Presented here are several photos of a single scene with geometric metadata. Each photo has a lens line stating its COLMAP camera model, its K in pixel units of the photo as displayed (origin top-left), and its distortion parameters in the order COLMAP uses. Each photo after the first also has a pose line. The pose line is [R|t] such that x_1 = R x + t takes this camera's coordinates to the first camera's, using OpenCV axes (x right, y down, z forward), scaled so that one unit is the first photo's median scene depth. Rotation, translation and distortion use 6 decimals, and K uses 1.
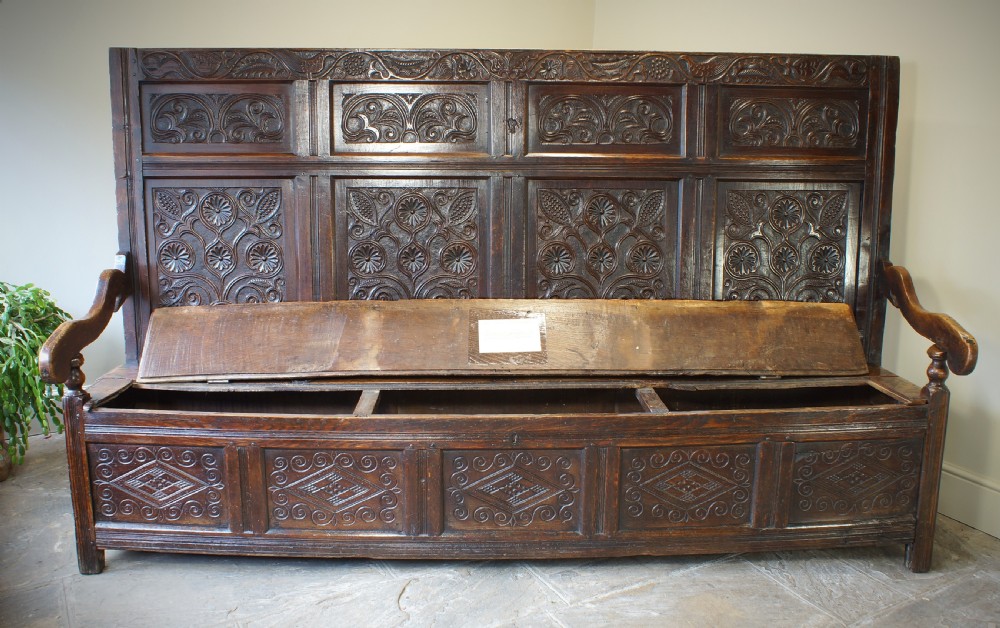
lens RADIAL K [[892.2, 0, 493.2], [0, 892.2, 348.4], [0, 0, 1]] dist [-0.136699, 0.093920]
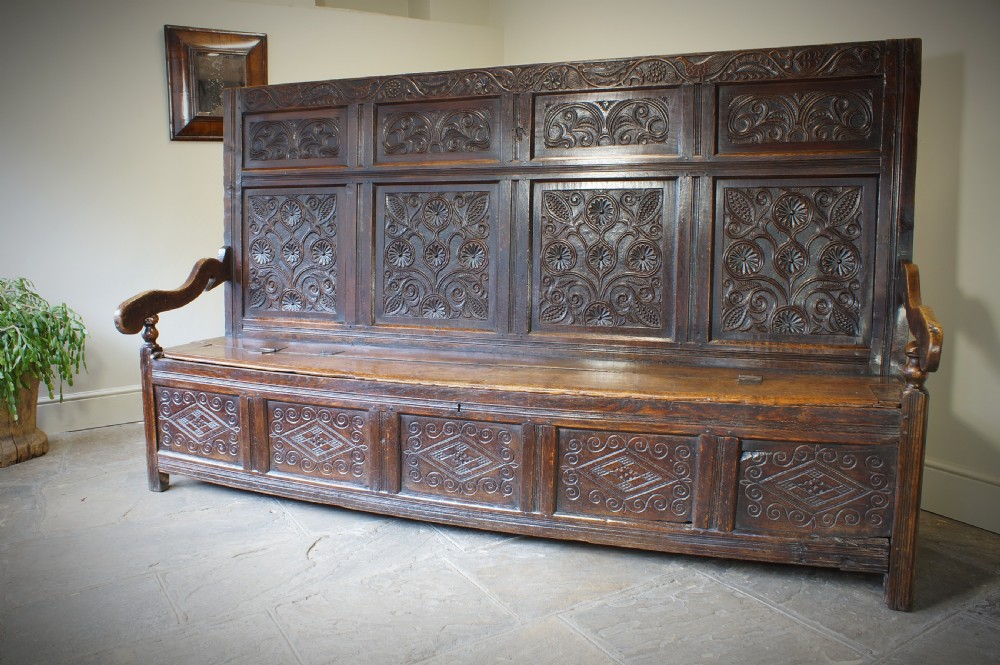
lens RADIAL K [[771.7, 0, 496.1], [0, 771.7, 338.5], [0, 0, 1]] dist [-0.140790, 0.103382]
pose [[0.926409, 0.046641, -0.373620, 0.393202], [-0.082265, 0.993397, -0.079968, 0.085884], [0.367423, 0.104818, 0.924128, 0.153516]]
